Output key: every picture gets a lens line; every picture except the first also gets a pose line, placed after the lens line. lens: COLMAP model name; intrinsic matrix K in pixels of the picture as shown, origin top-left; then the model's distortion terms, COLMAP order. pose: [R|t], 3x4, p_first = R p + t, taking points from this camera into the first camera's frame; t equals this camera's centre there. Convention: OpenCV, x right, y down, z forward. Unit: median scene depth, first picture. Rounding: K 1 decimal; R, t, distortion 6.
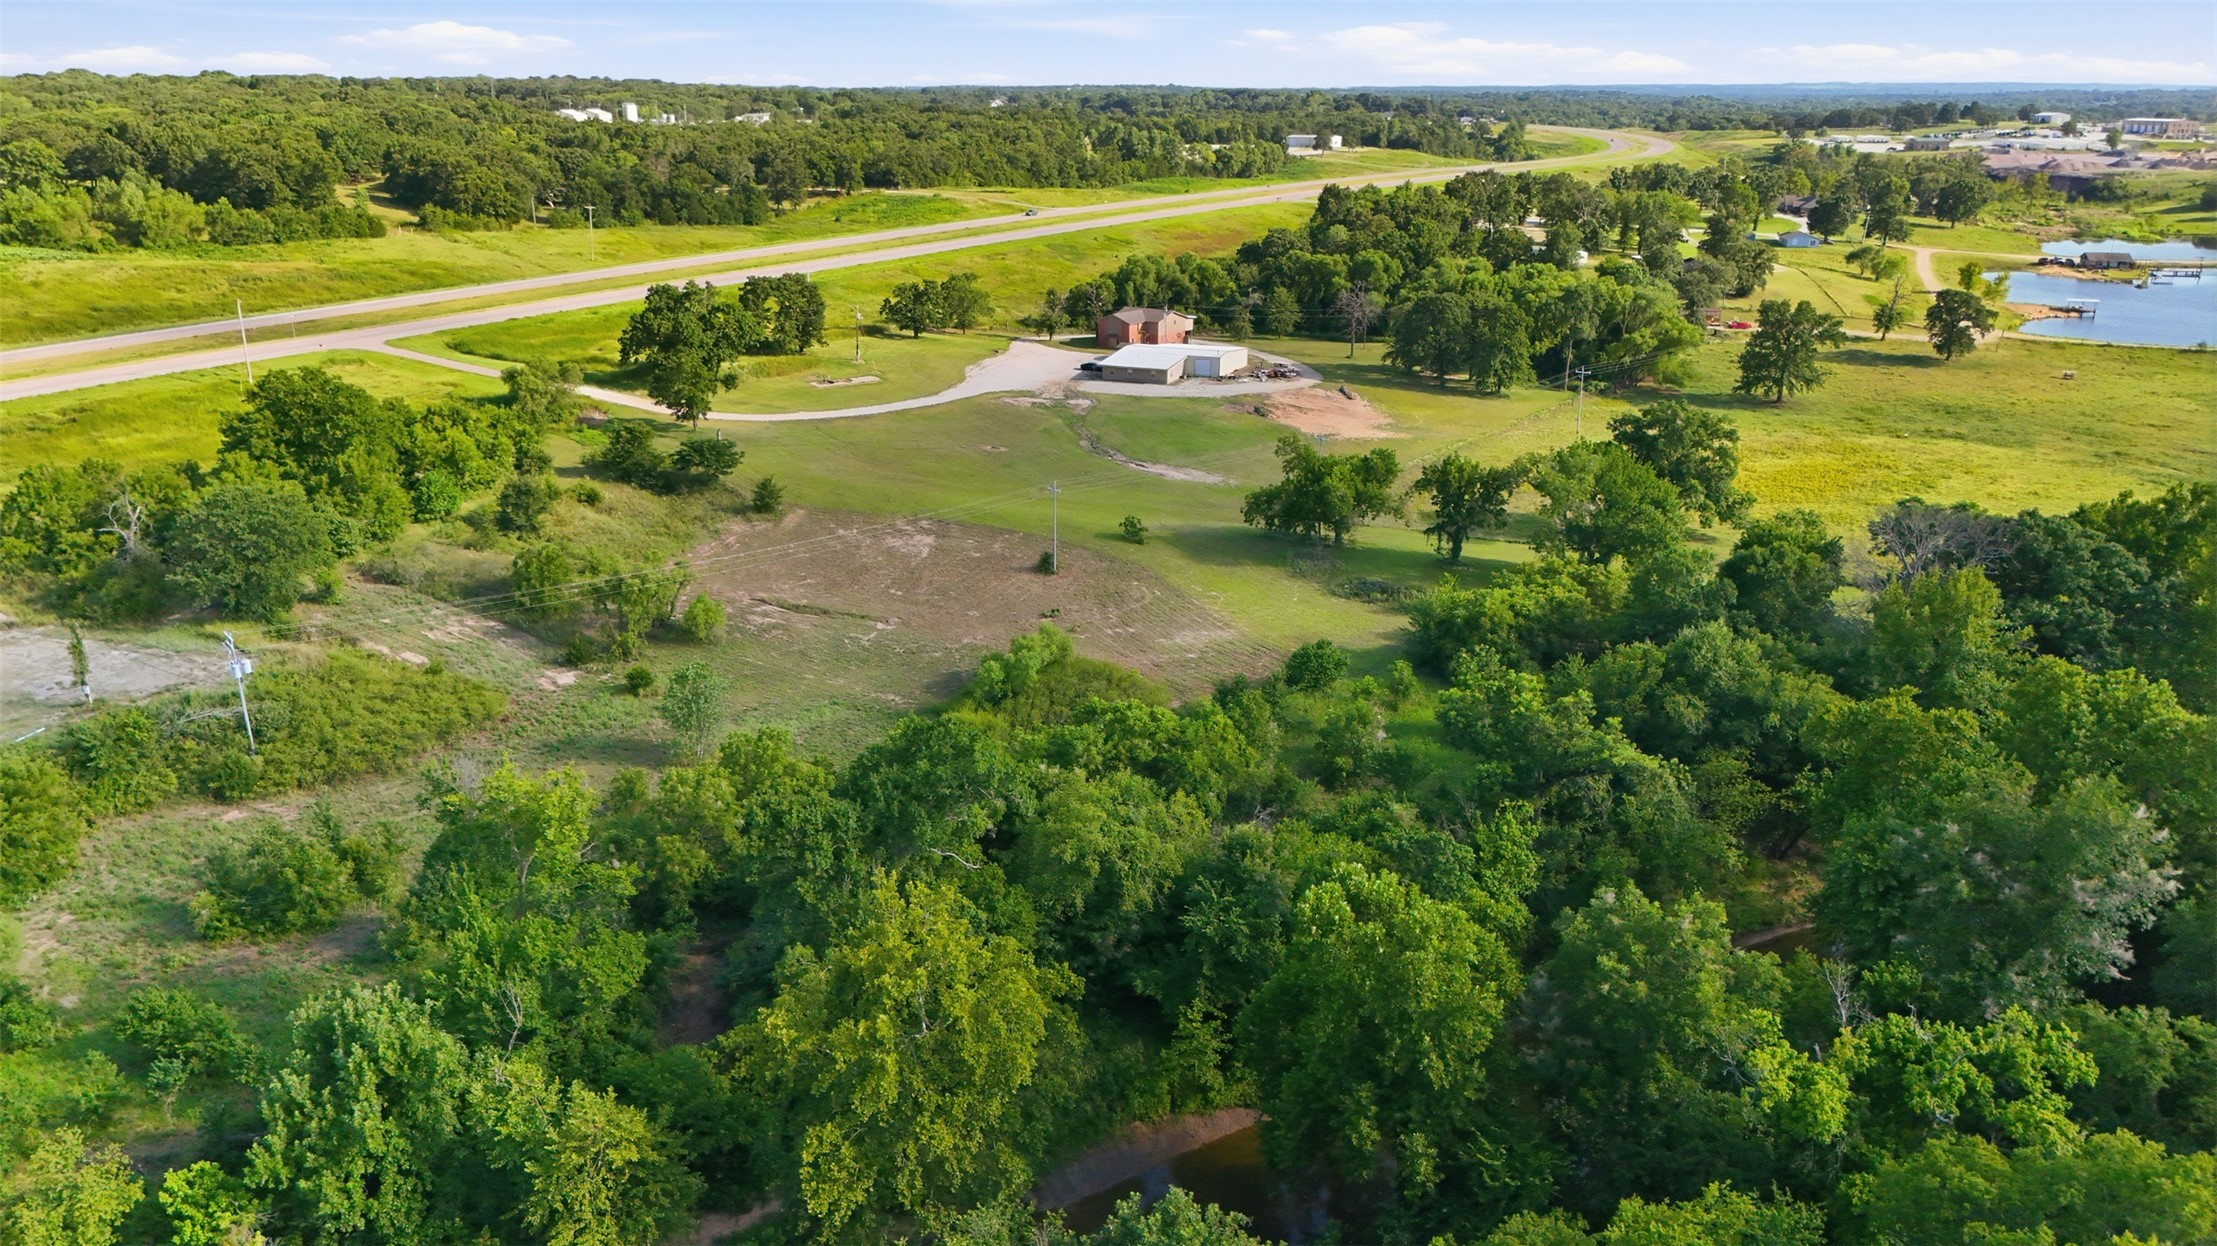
lens RADIAL K [[1633.4, 0, 1116.7], [0, 1633.4, 632.3], [0, 0, 1]] dist [0.071065, -0.067975]
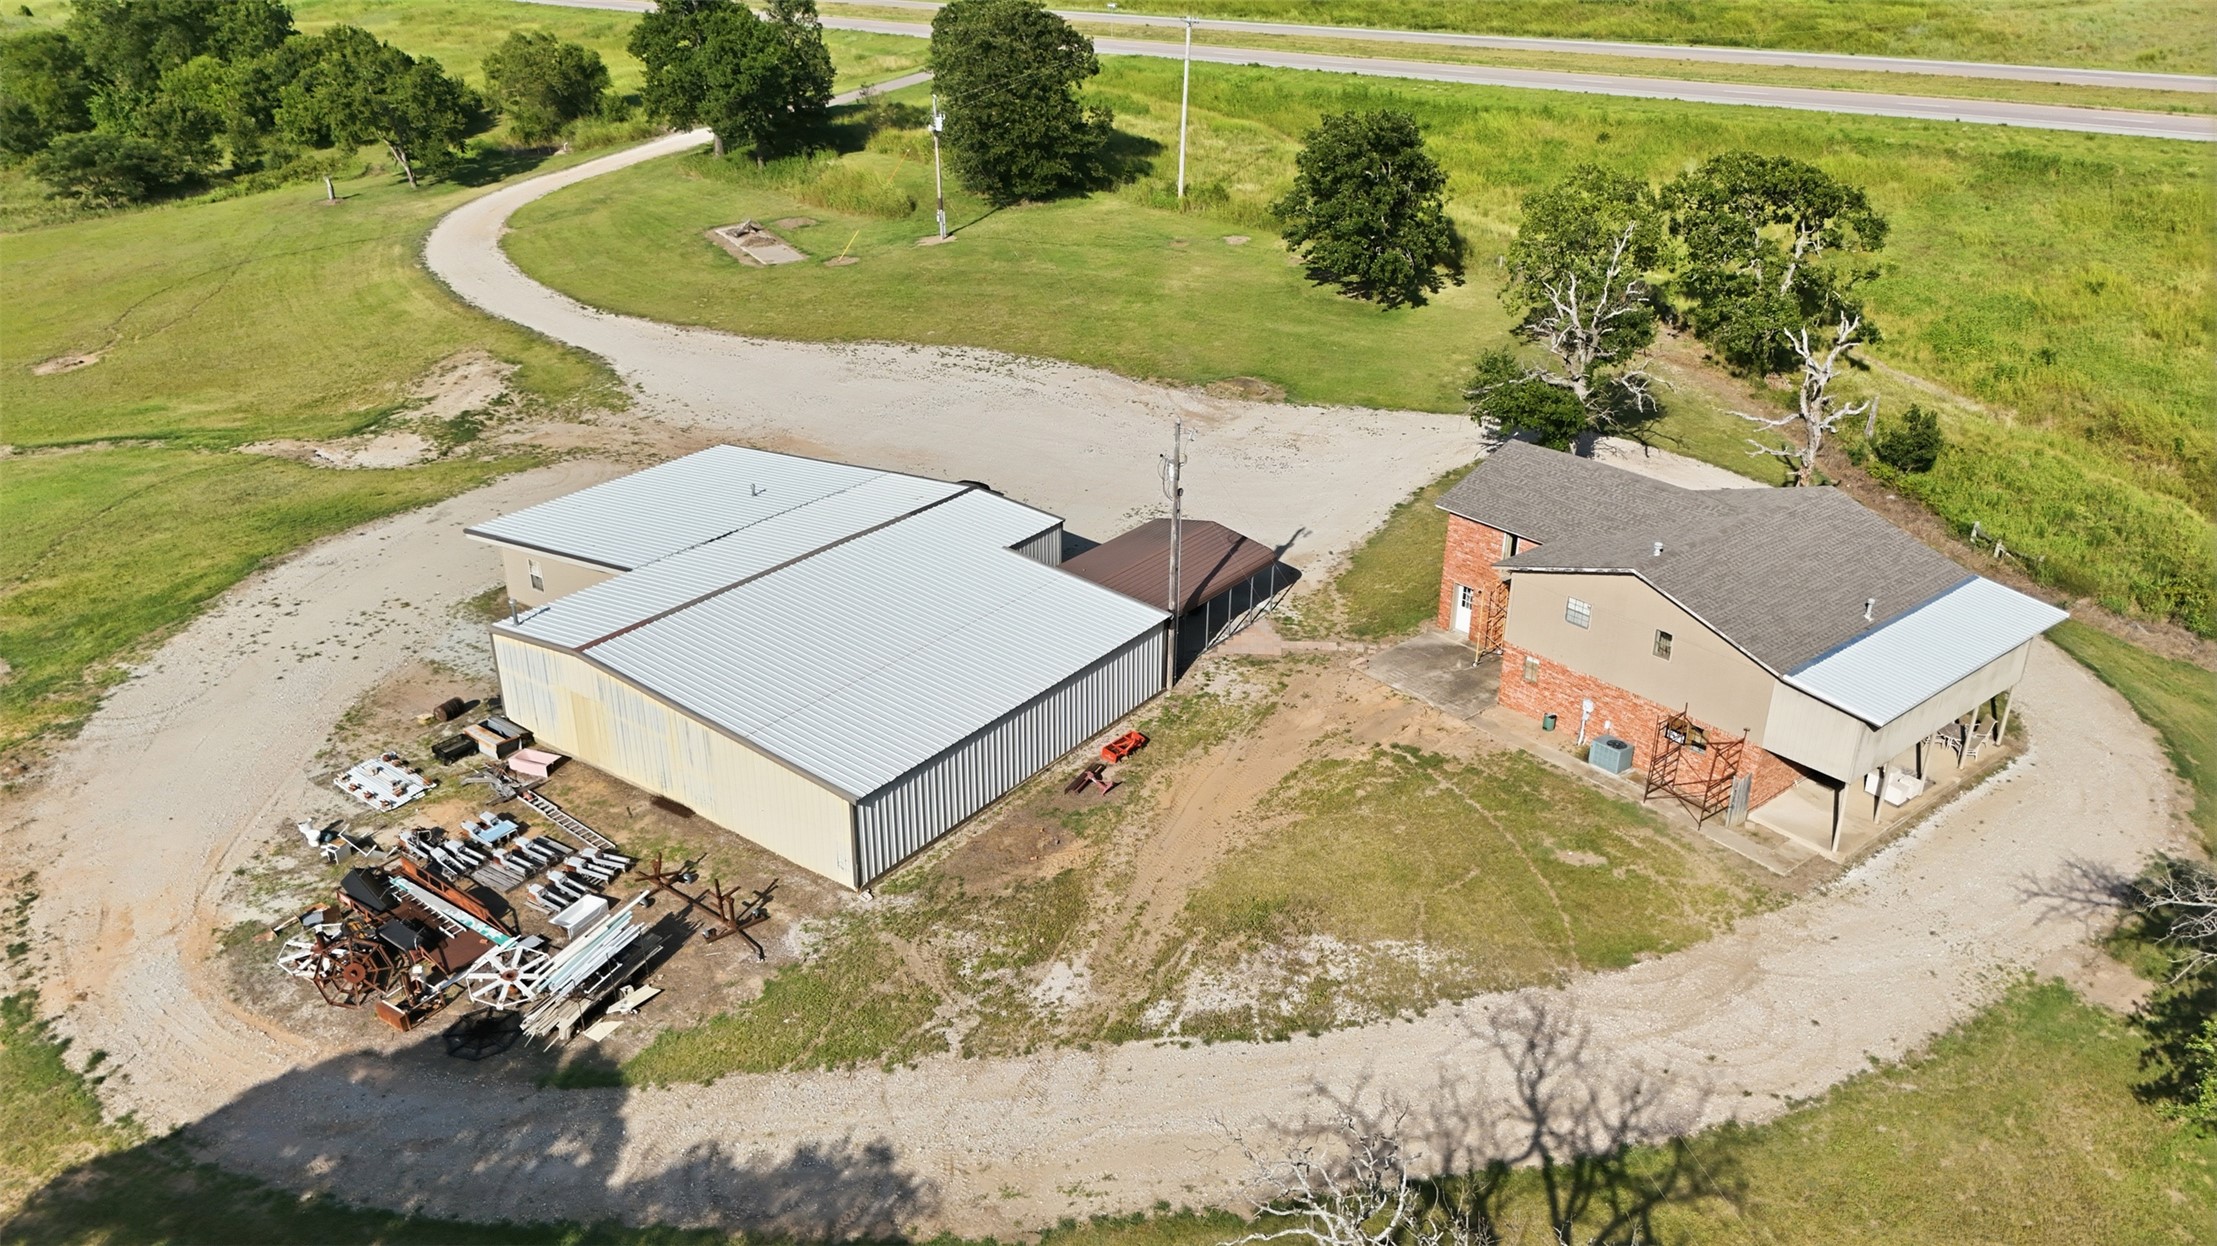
lens RADIAL K [[1633.4, 0, 1117.3], [0, 1633.4, 616.4], [0, 0, 1]] dist [0.071065, -0.067975]
pose [[-0.253841, 0.396453, -0.882264, 0.190627], [-0.309372, 0.830946, 0.462404, -0.251404], [0.916435, 0.390325, -0.088277, 0.972513]]
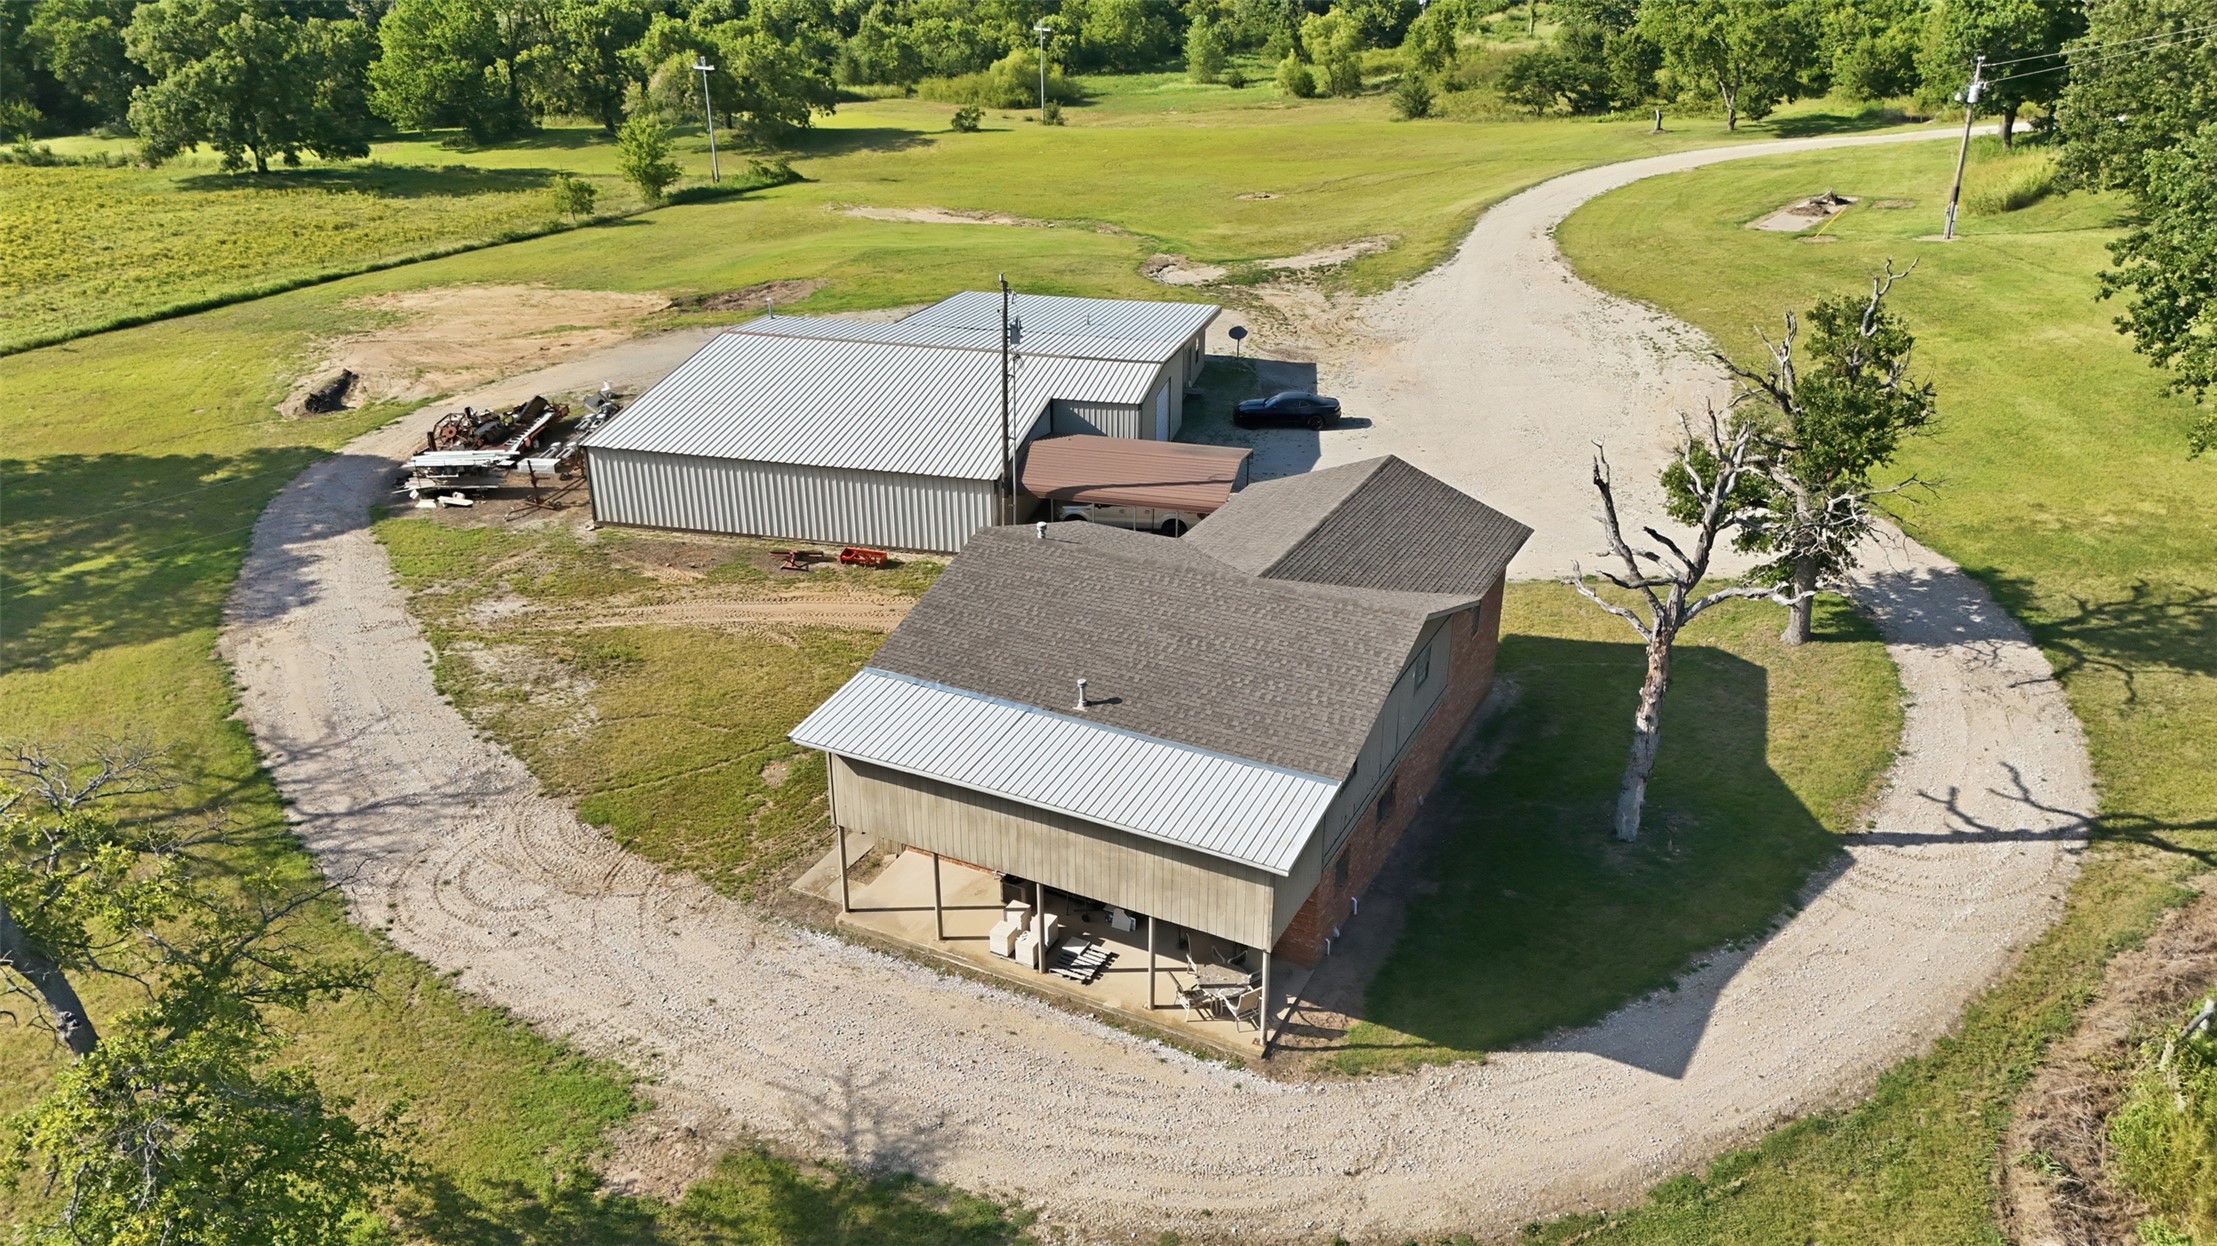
lens RADIAL K [[1633.4, 0, 1111.5], [0, 1633.4, 631.7], [0, 0, 1]] dist [0.071065, -0.067975]
pose [[-0.988540, 0.057610, -0.139533, 0.043483], [-0.053714, 0.729587, 0.681776, -0.280111], [0.141078, 0.681457, -0.718131, 1.103014]]
